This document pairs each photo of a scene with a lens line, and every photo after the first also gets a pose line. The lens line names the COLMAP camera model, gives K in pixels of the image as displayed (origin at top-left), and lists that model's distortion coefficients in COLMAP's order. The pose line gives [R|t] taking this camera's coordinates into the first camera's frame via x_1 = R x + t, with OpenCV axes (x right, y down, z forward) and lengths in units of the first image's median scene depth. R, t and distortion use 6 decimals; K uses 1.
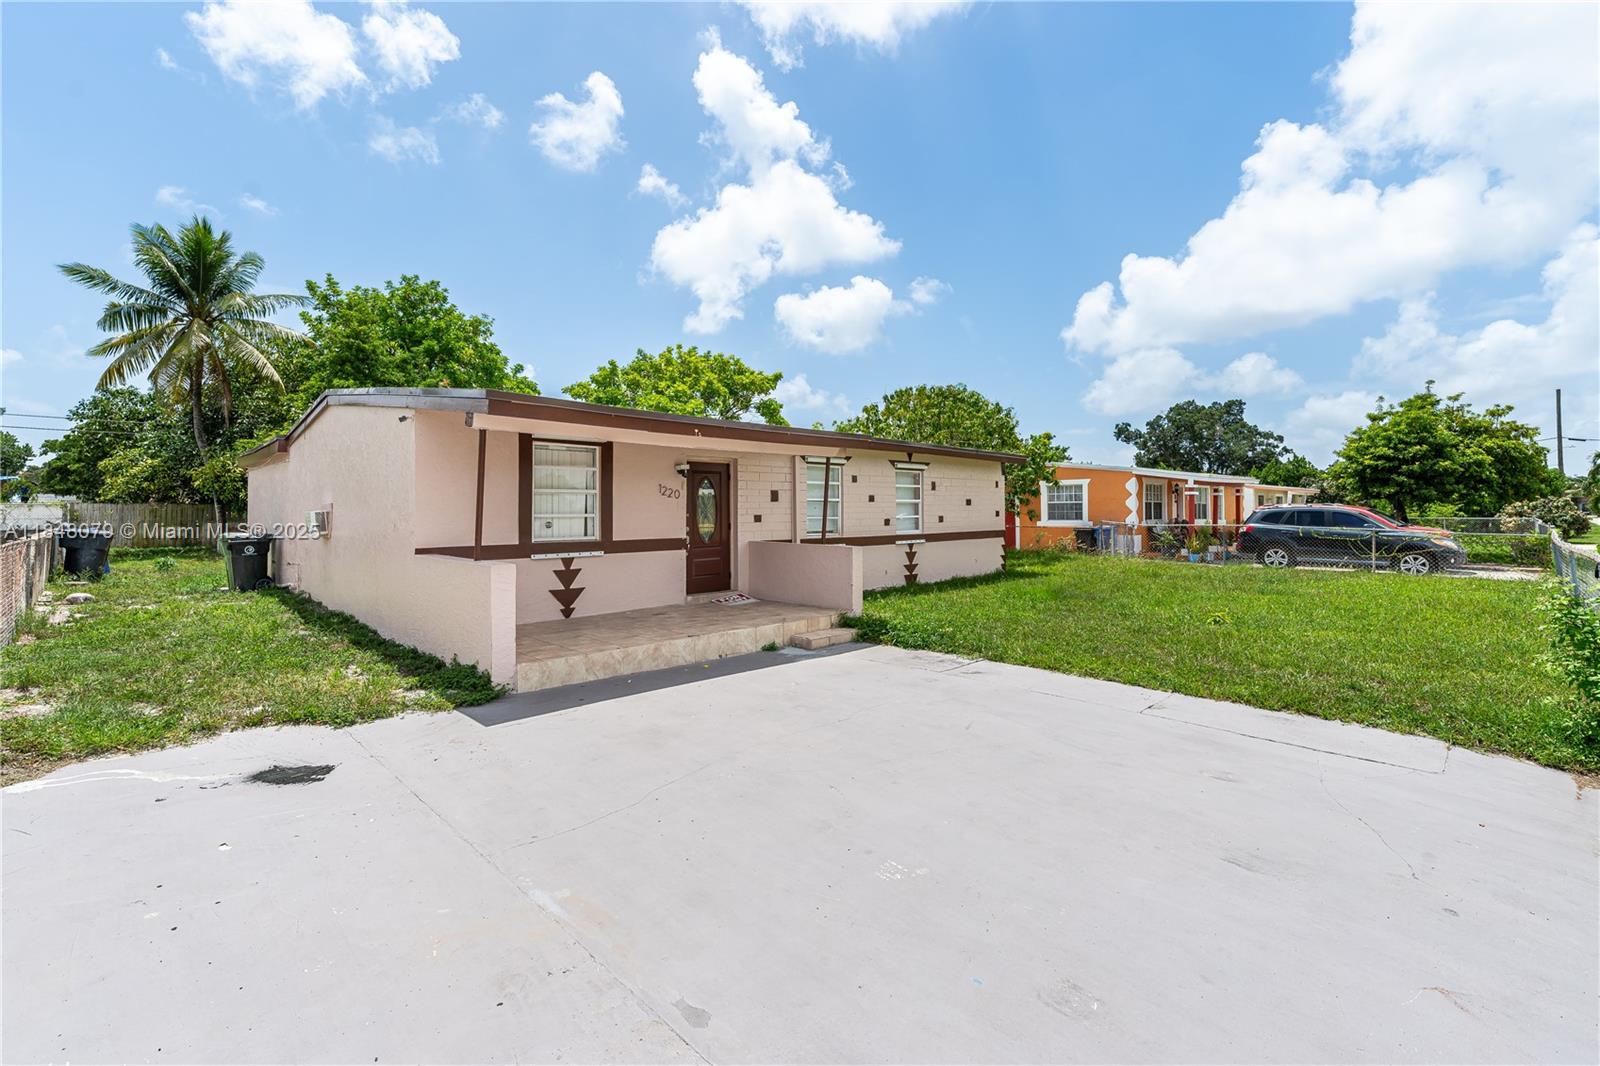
lens RADIAL K [[754.6, 0, 800.0], [0, 754.6, 533.0], [0, 0, 1]] dist [0.013913, -0.000277]
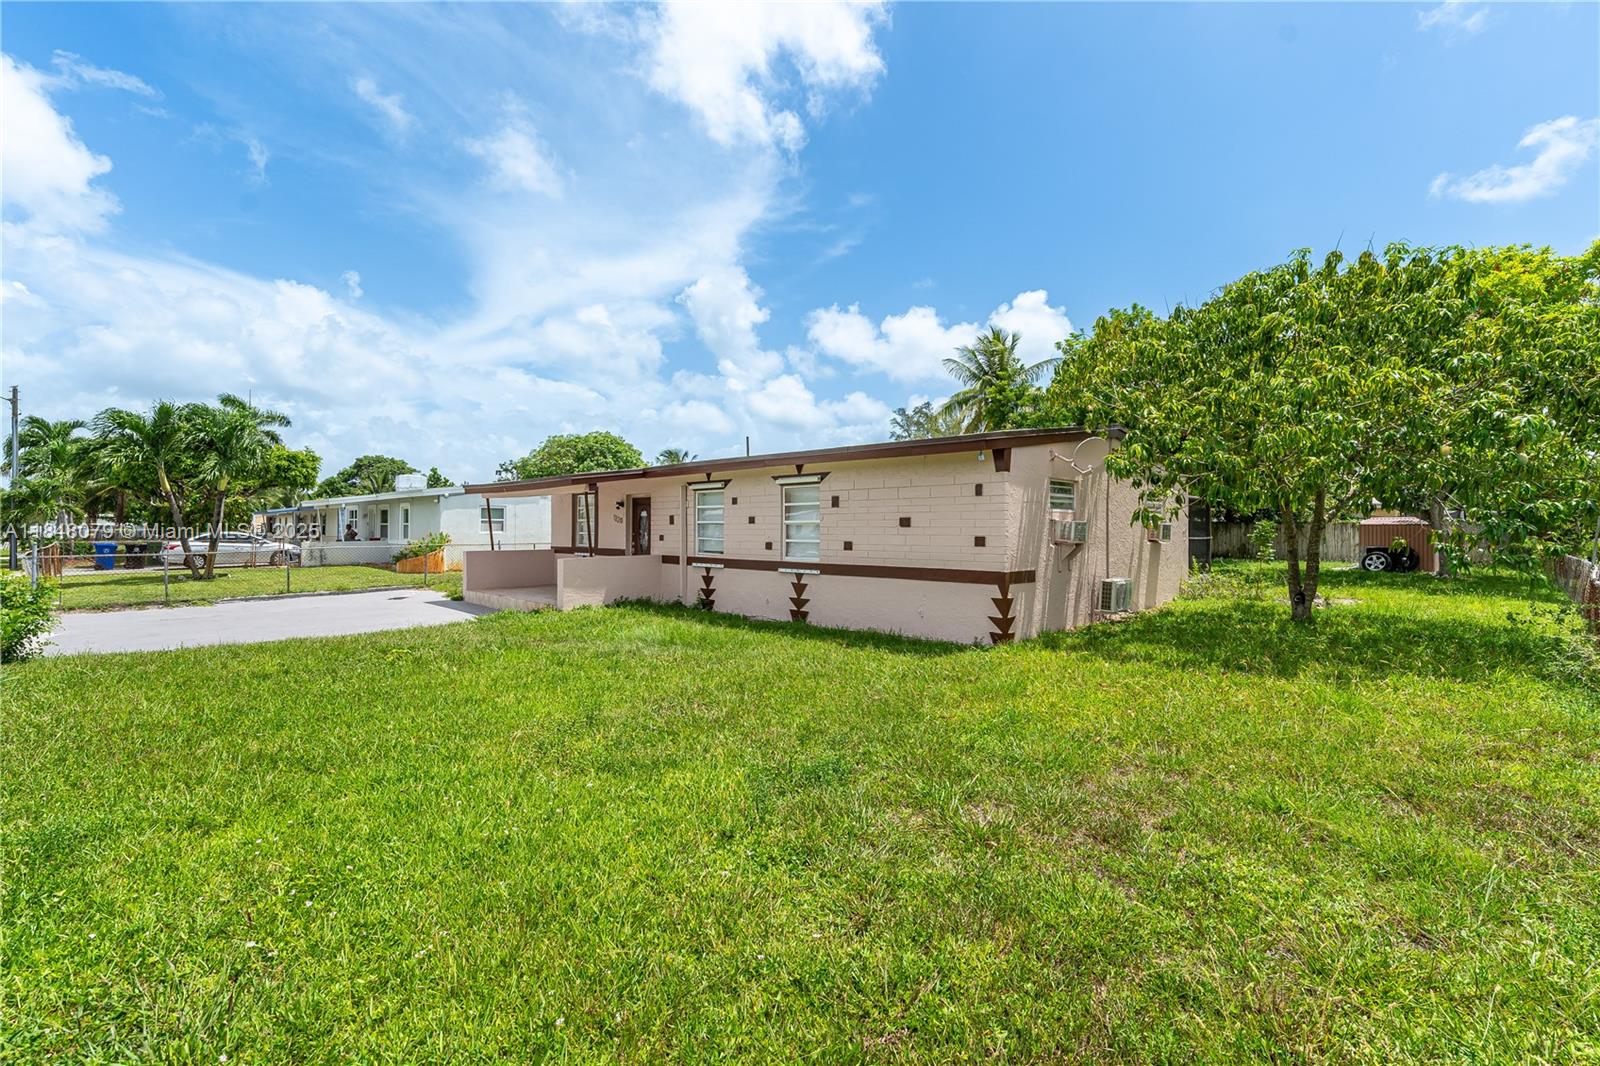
lens RADIAL K [[754.6, 0, 800.0], [0, 754.6, 533.0], [0, 0, 1]] dist [0.013913, -0.000277]
pose [[-0.061554, -0.002296, -0.998101, 0.679652], [-0.043901, 0.999036, 0.000410, -0.021277], [0.997138, 0.043843, -0.061596, 0.732619]]
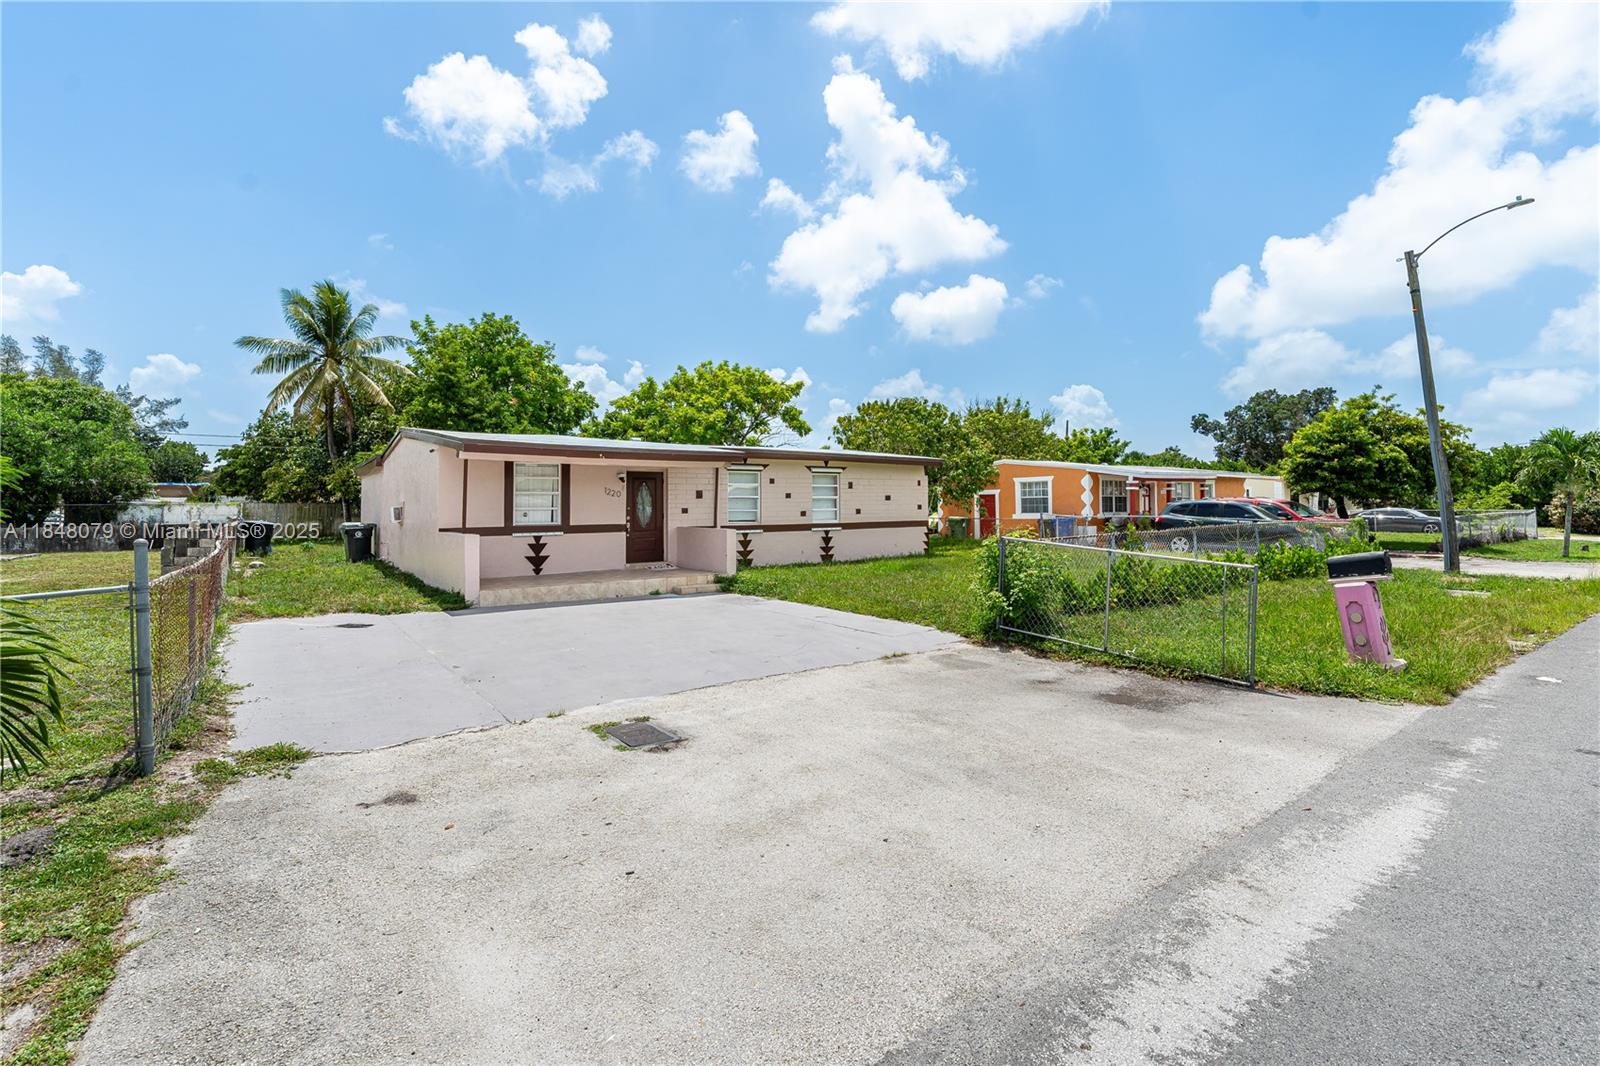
lens RADIAL K [[785.1, 0, 800.0], [0, 785.1, 533.0], [0, 0, 1]] dist [0.000738, -0.000017]
pose [[0.990588, 0.000037, -0.136874, 0.197891], [0.000489, 0.999993, 0.003808, 0.009345], [0.136873, -0.003839, 0.990581, -0.231457]]
